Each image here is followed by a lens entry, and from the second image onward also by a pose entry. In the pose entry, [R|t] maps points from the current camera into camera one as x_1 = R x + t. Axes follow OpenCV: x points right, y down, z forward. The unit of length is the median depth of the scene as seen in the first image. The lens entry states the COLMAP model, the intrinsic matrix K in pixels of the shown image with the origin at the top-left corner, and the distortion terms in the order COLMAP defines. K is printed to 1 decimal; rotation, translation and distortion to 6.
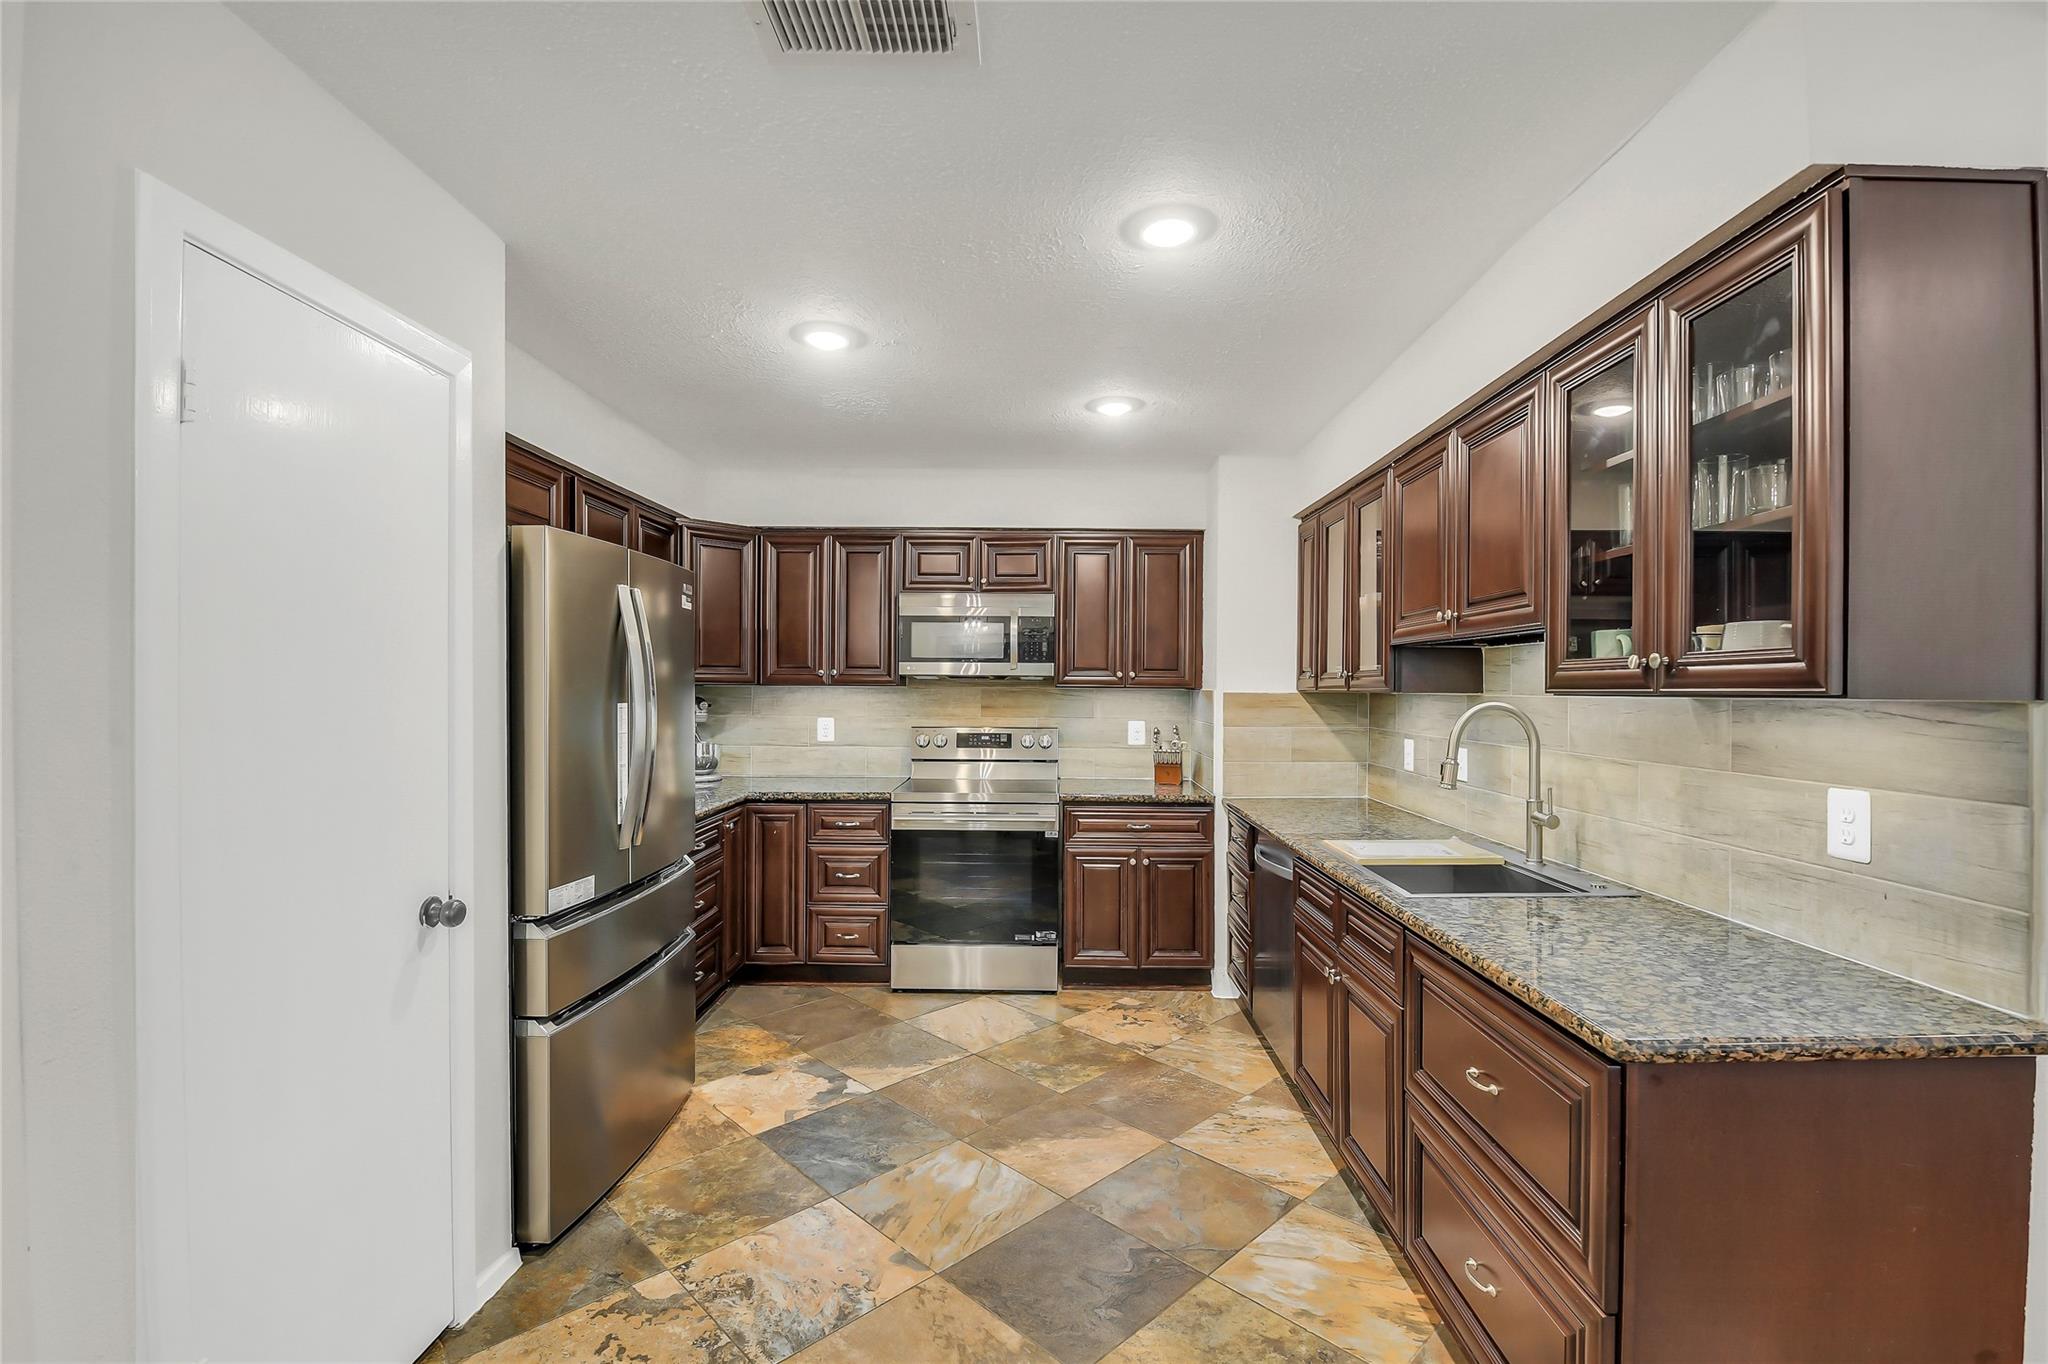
lens RADIAL K [[901.3, 0, 1021.1], [0, 901.3, 690.4], [0, 0, 1]] dist [-0.011587, -0.002599]
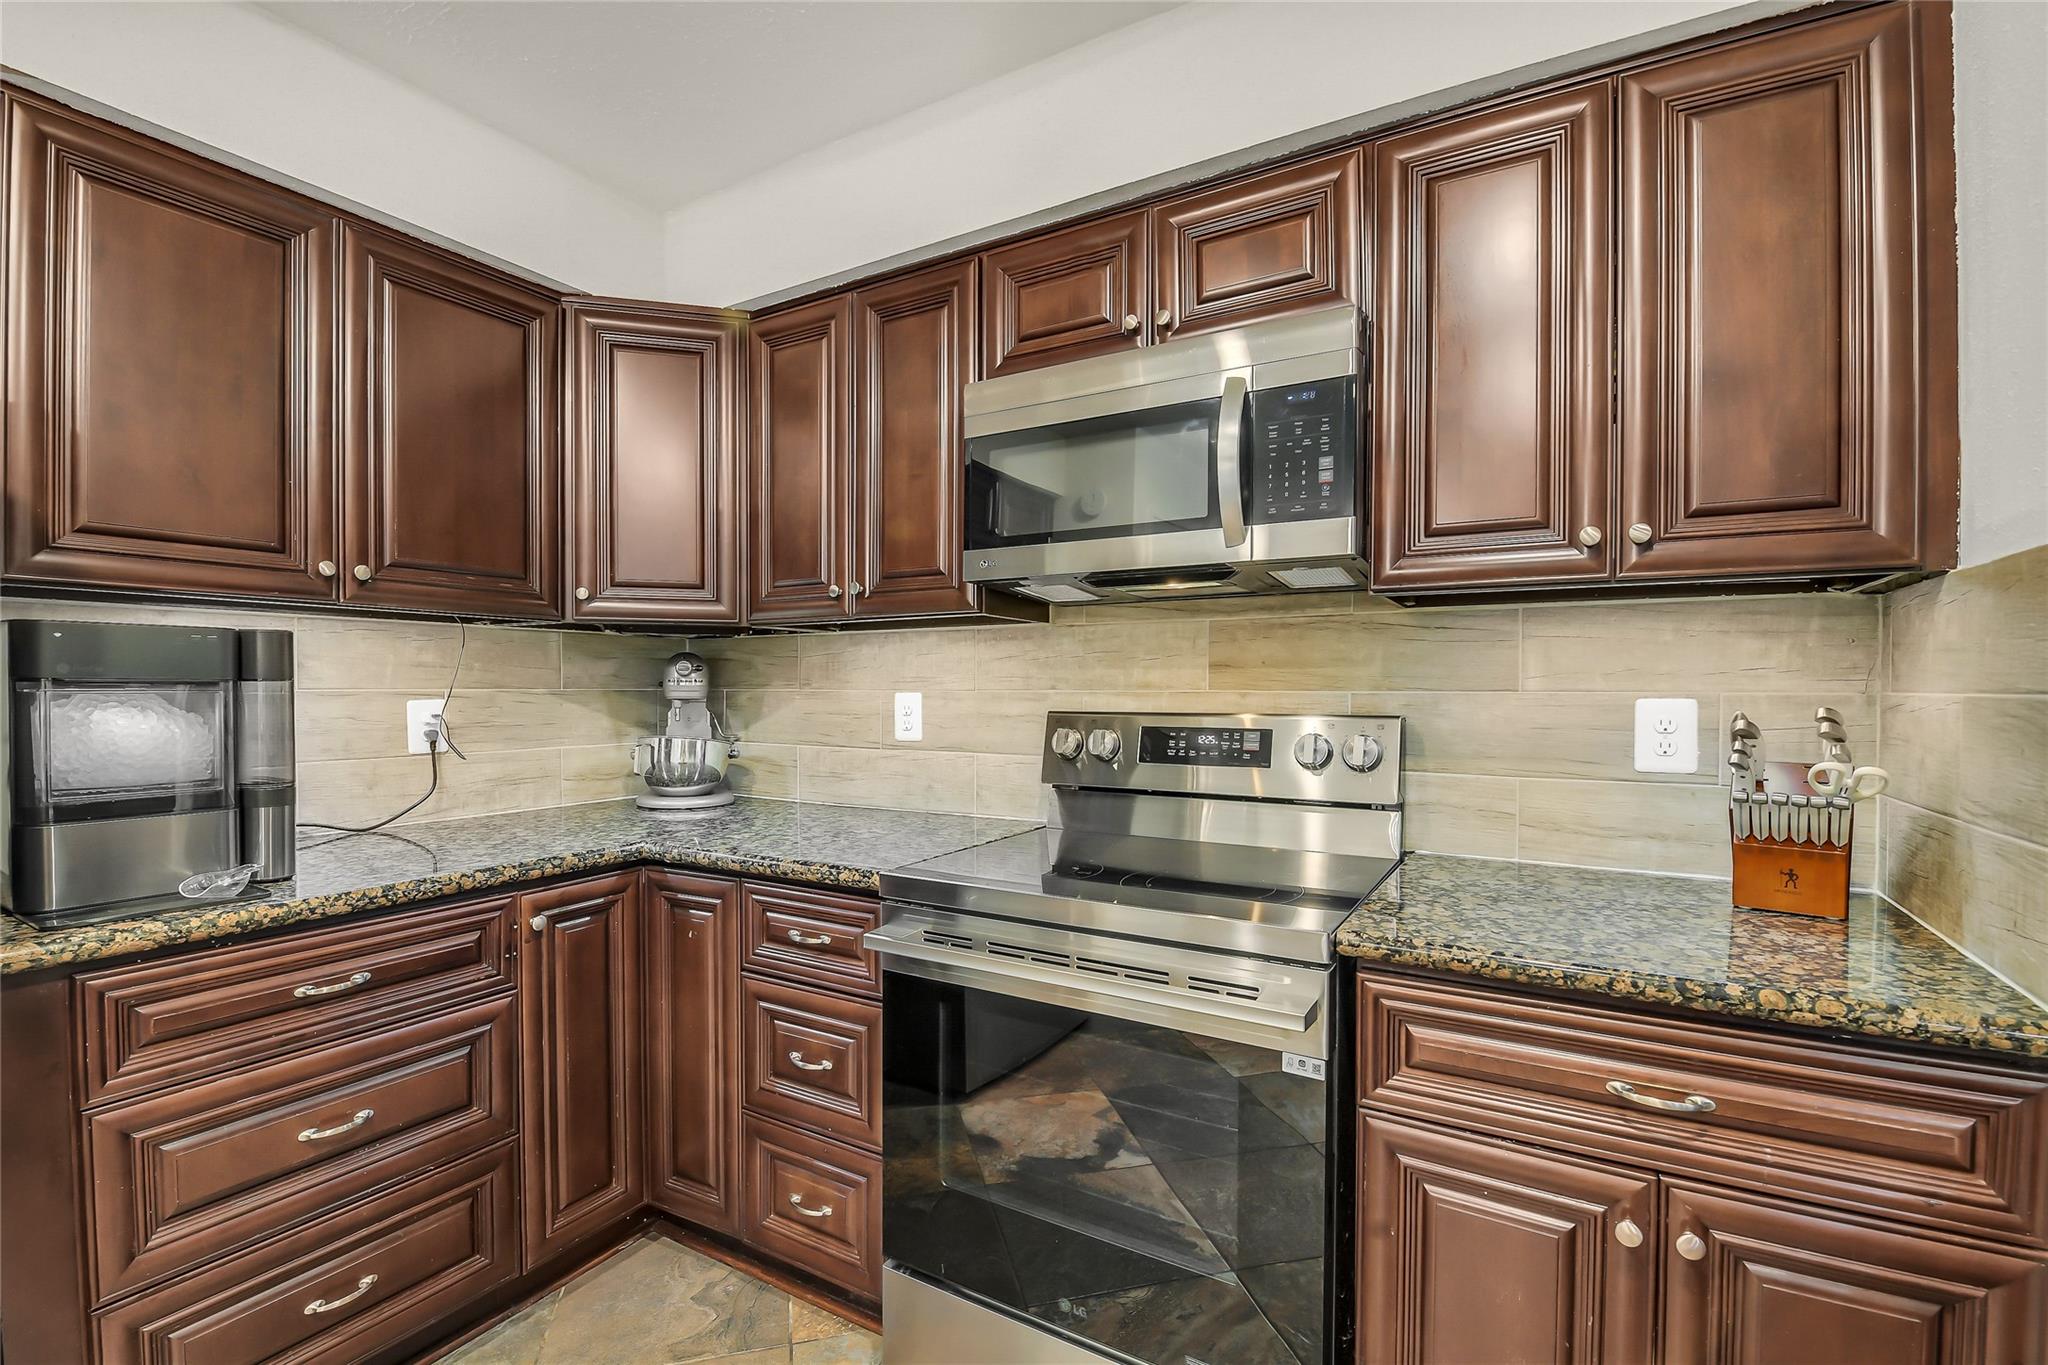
lens RADIAL K [[901.3, 0, 1032.1], [0, 901.3, 700.5], [0, 0, 1]] dist [-0.011587, -0.002599]
pose [[0.872826, 0.001206, -0.488031, 0.144197], [0.000933, 0.999991, 0.004141, 0.055243], [0.488031, -0.004070, 0.872817, 1.011200]]
